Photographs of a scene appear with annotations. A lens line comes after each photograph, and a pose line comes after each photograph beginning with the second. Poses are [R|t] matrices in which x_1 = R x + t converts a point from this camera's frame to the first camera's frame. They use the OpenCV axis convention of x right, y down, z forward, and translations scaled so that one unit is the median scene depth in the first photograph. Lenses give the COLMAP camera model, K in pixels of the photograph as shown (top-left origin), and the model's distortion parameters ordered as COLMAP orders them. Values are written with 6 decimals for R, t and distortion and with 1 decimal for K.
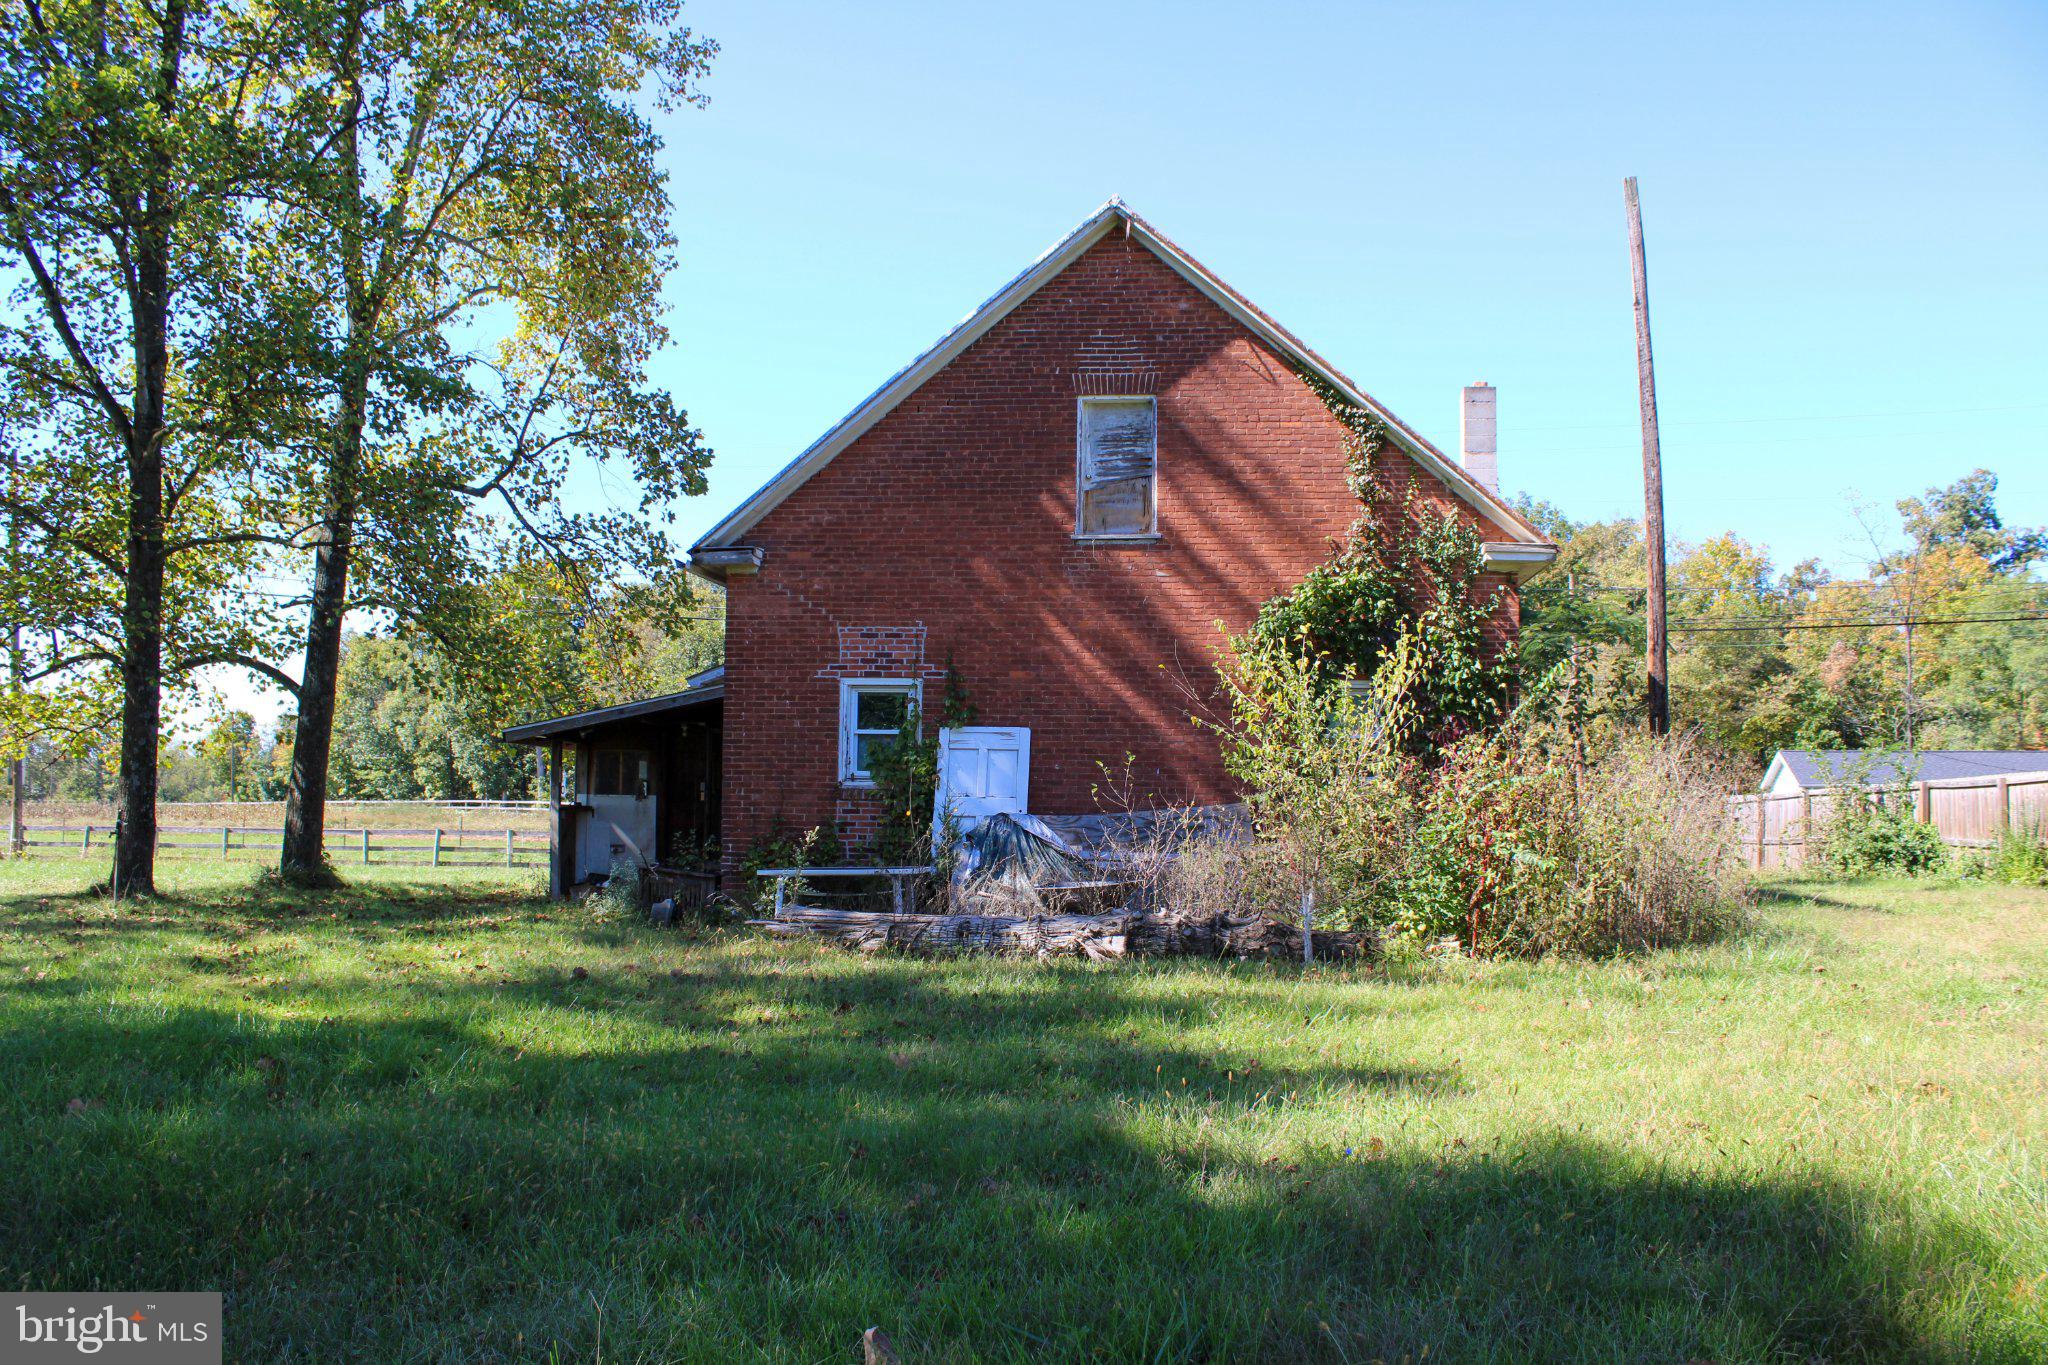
lens RADIAL K [[1667.2, 0, 1024.0], [0, 1667.2, 682.5], [0, 0, 1]] dist [-0.162224, 0.141186]
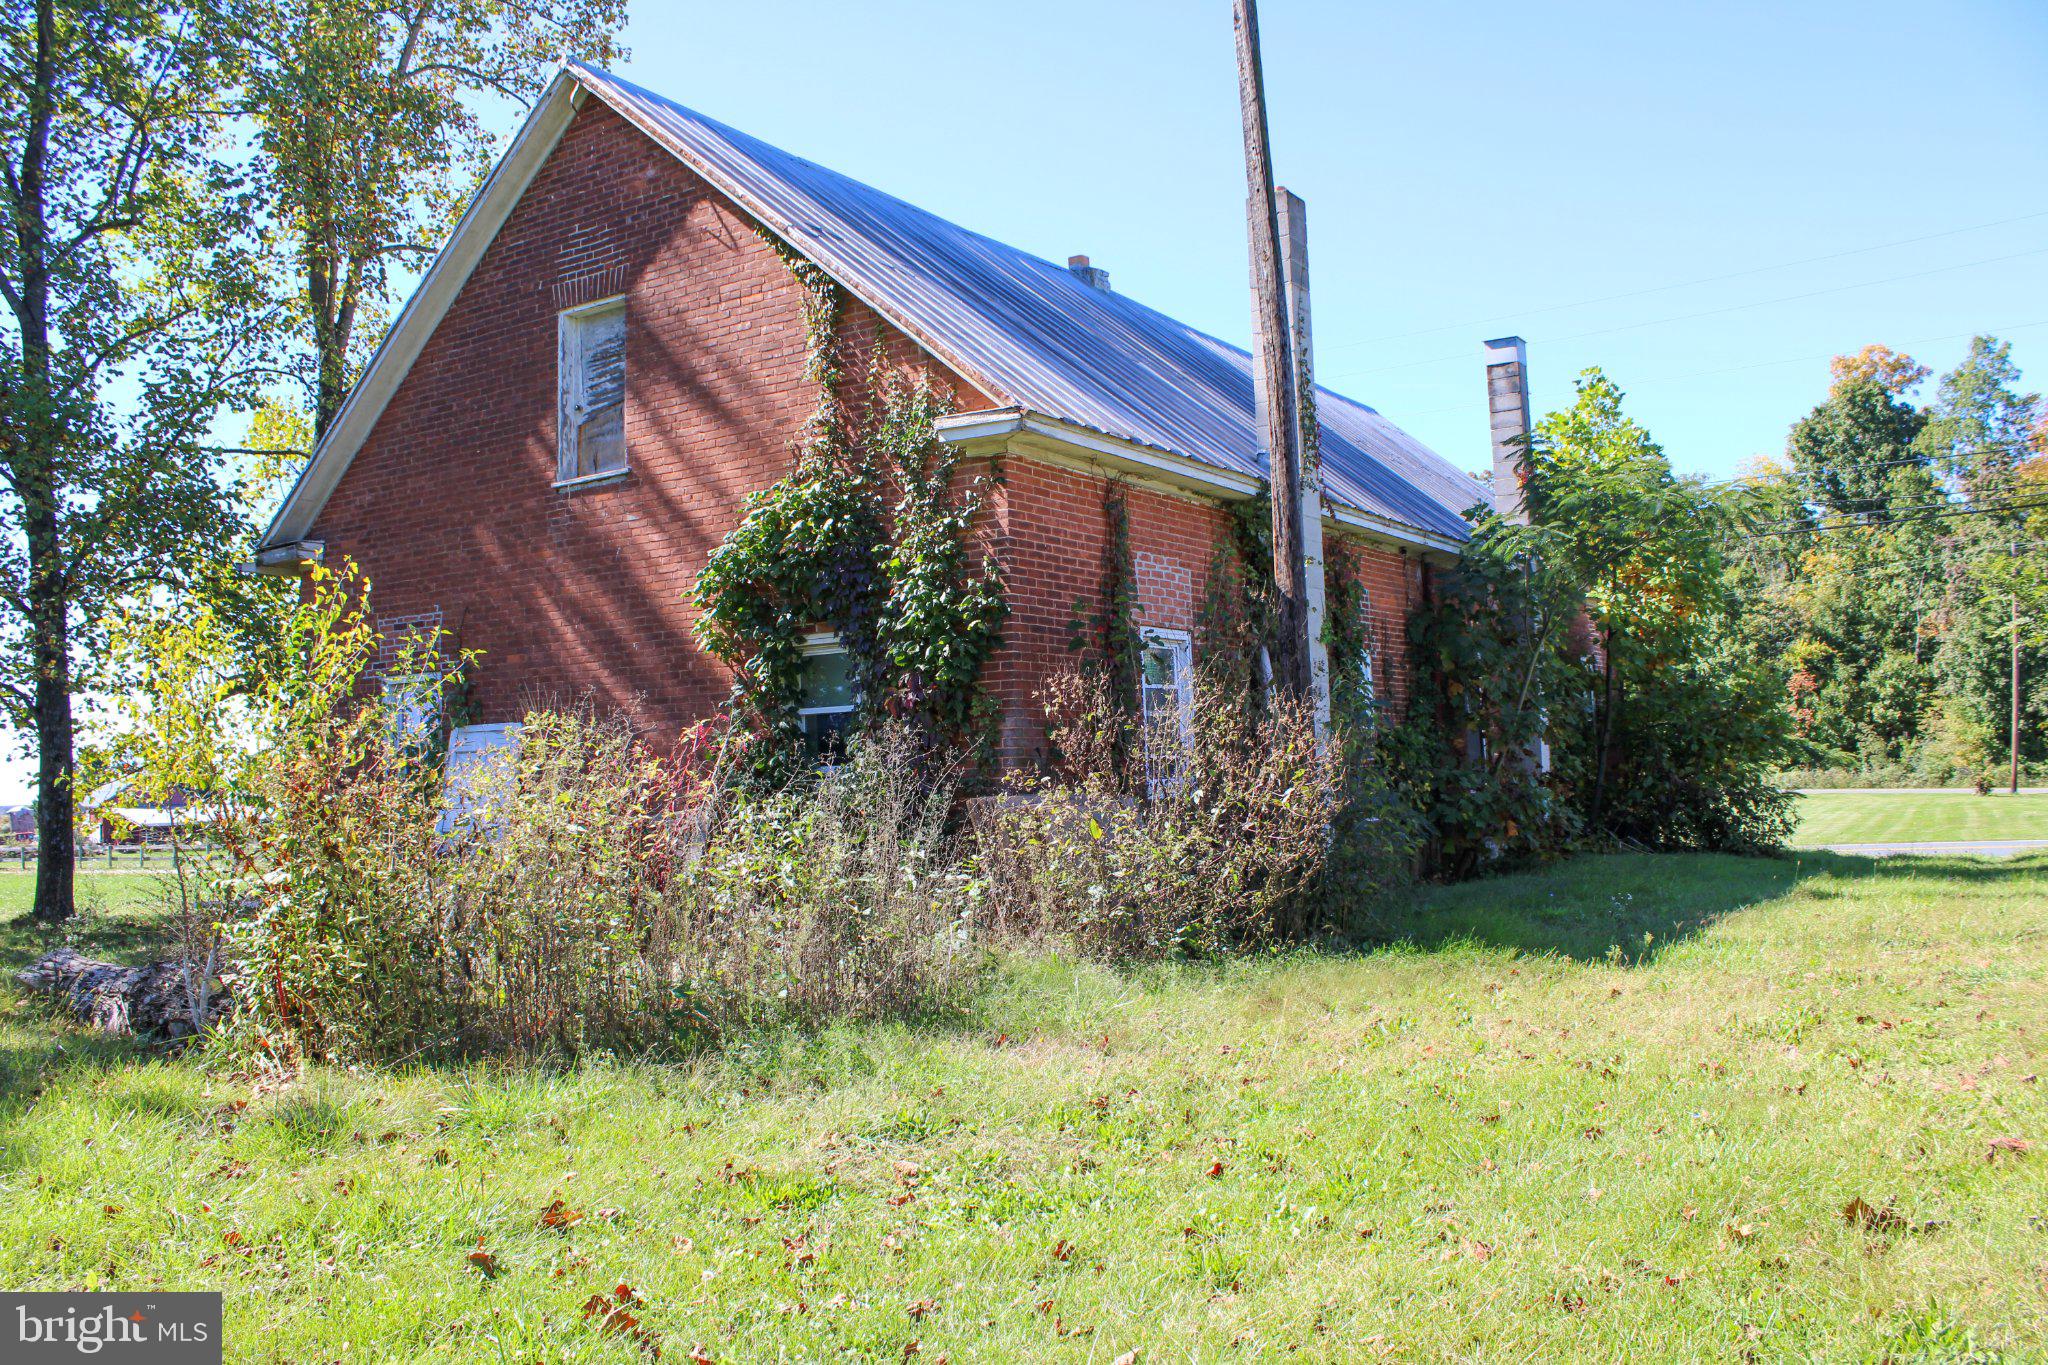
lens RADIAL K [[1667.2, 0, 1024.0], [0, 1667.2, 682.5], [0, 0, 1]] dist [-0.162224, 0.141186]
pose [[0.903892, -0.071365, -0.421767, 0.567910], [0.079137, 0.996863, 0.000926, 0.025678], [0.420378, -0.034215, 0.906704, 0.367538]]
